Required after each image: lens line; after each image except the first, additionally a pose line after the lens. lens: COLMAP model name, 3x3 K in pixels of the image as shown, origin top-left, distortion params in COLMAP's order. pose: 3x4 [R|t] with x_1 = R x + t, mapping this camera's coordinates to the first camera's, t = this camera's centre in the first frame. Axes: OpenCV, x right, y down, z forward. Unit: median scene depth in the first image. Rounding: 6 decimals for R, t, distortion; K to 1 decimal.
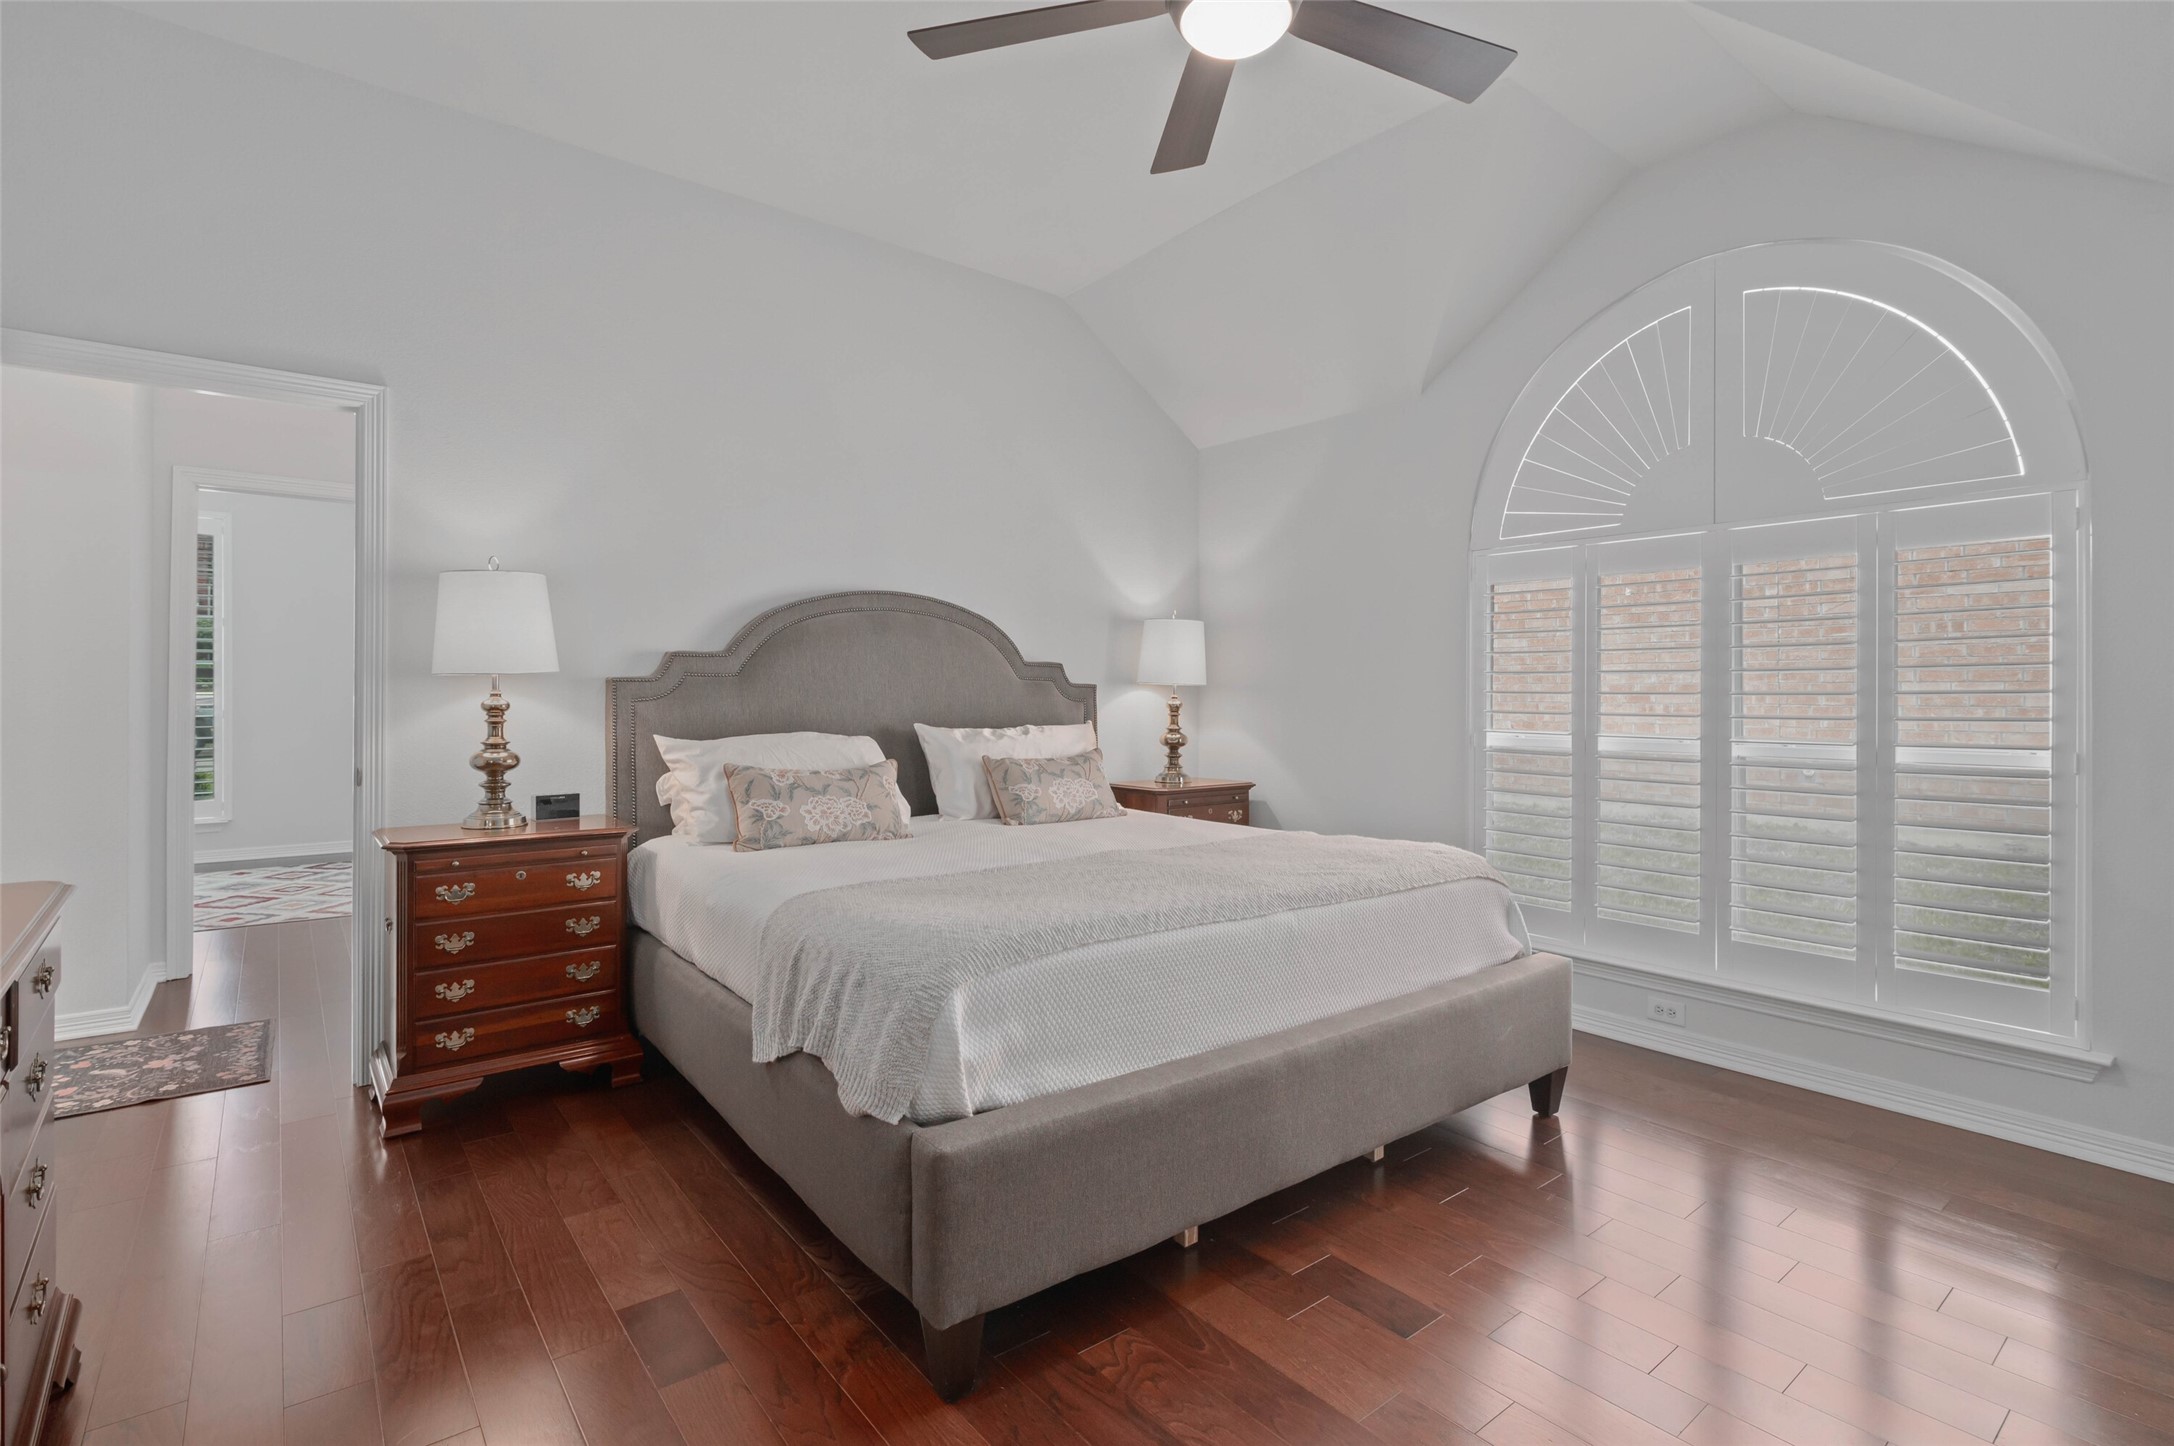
lens RADIAL K [[1023.7, 0, 1083.3], [0, 1023.7, 703.3], [0, 0, 1]] dist [-0.008630, 0.001190]
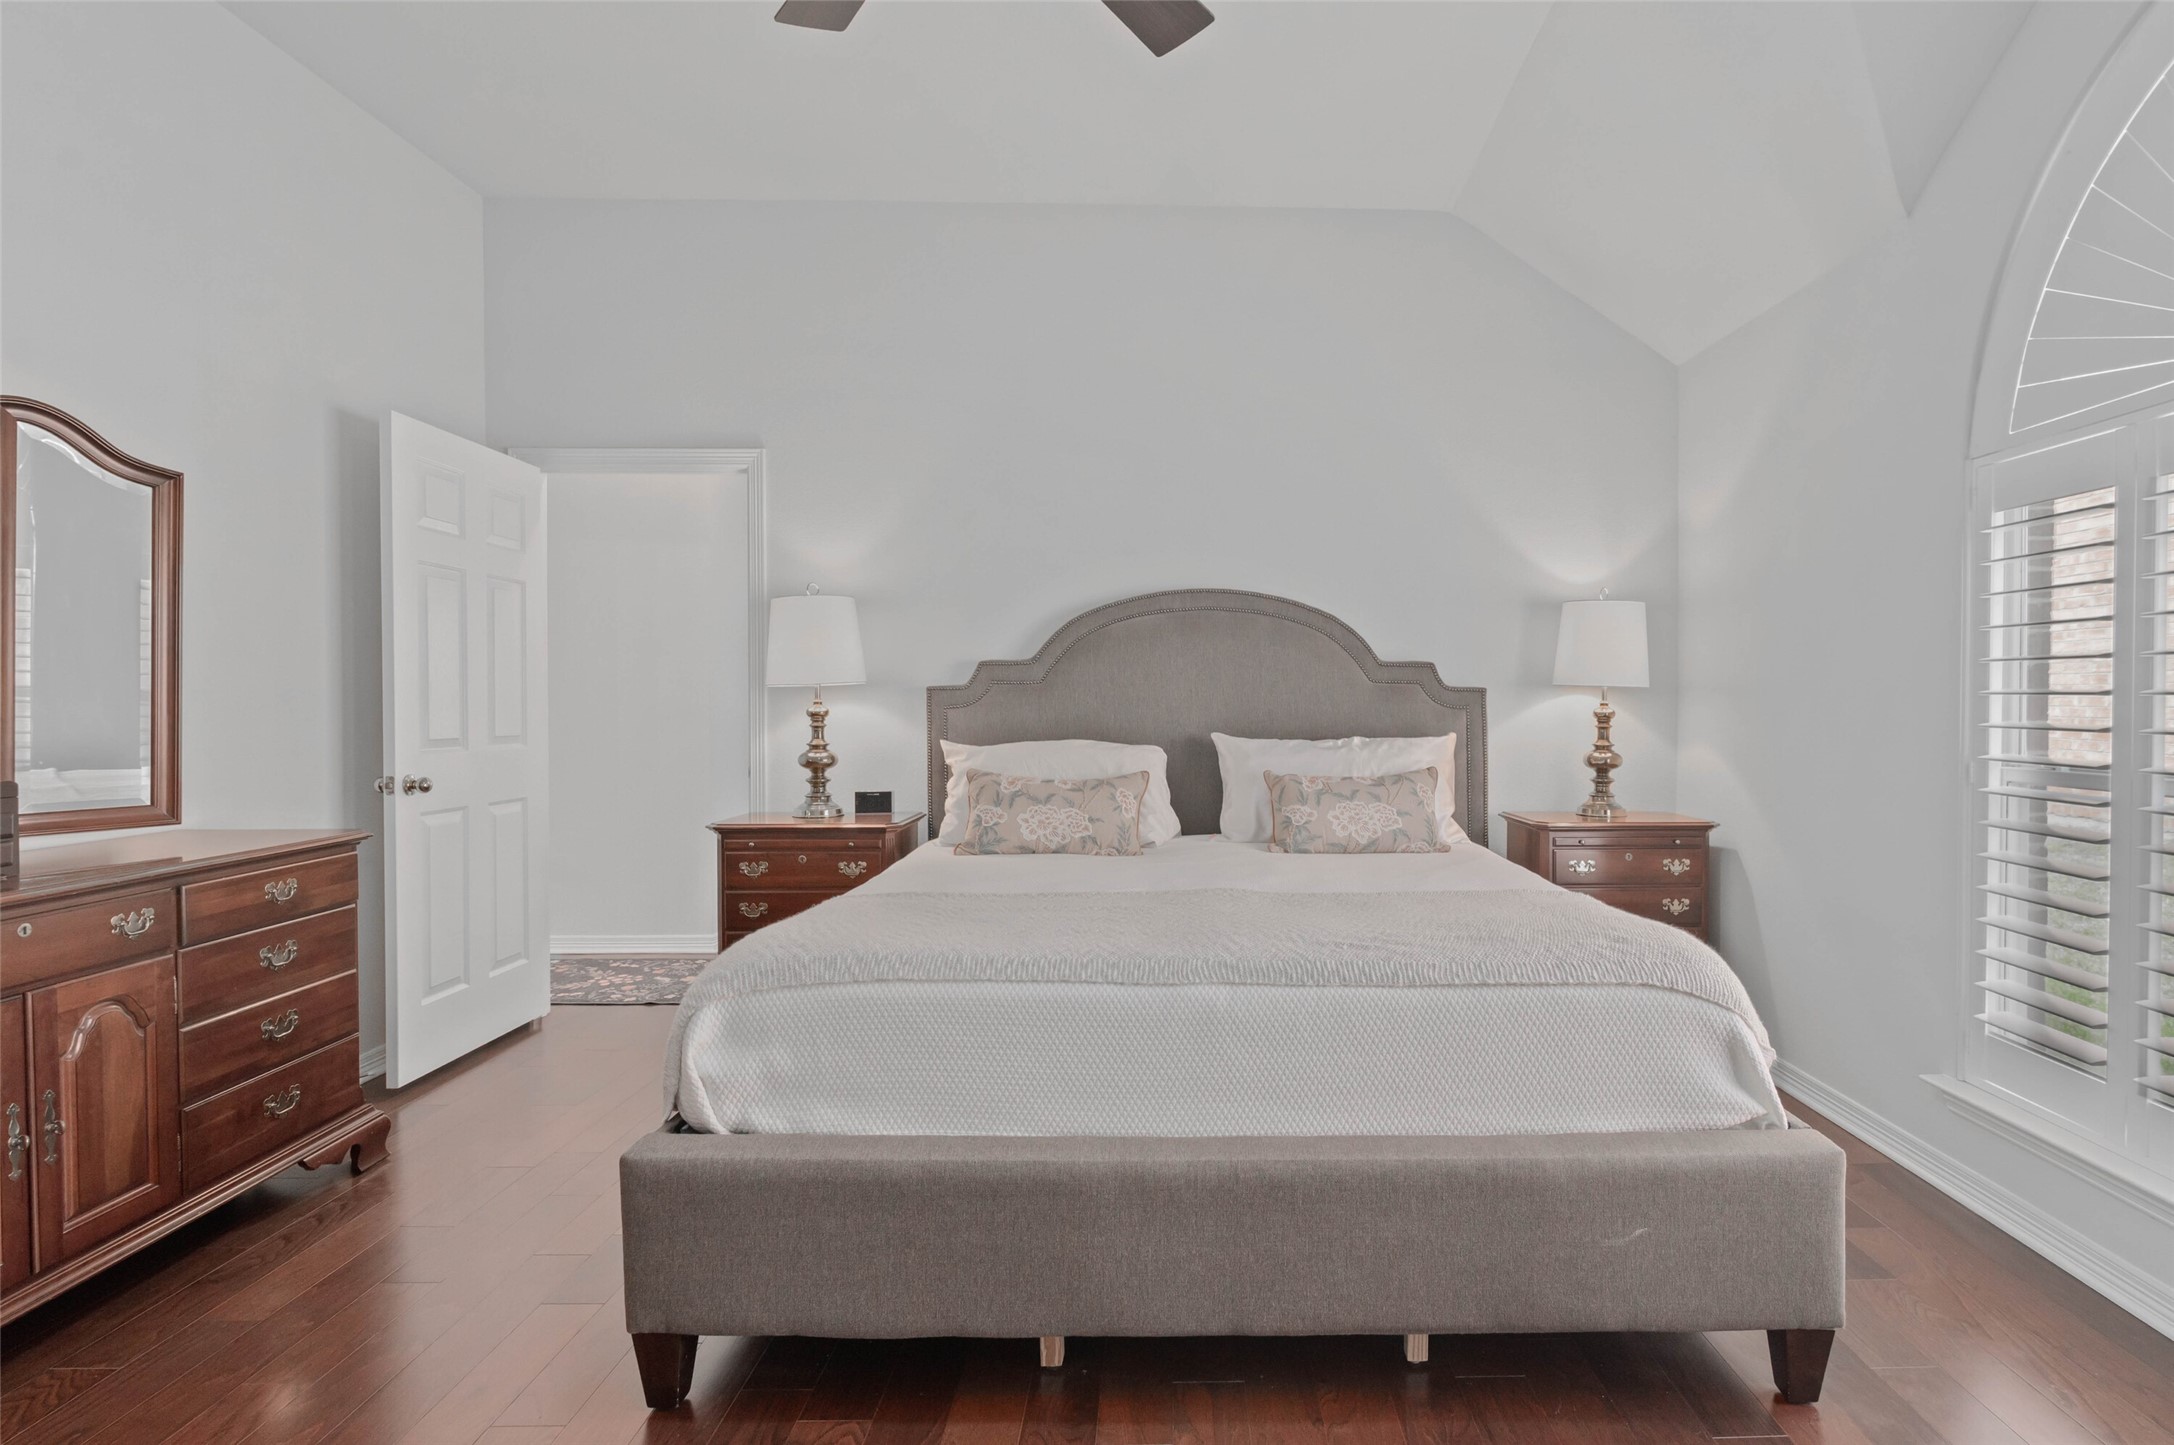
lens RADIAL K [[1080.8, 0, 1086.4], [0, 1080.8, 729.0], [0, 0, 1]] dist [-0.004633, 0.000590]
pose [[0.799217, 0.011652, -0.600930, 0.357584], [-0.001624, 0.999850, 0.017226, -0.000214], [0.601041, -0.012792, 0.799116, 0.179984]]
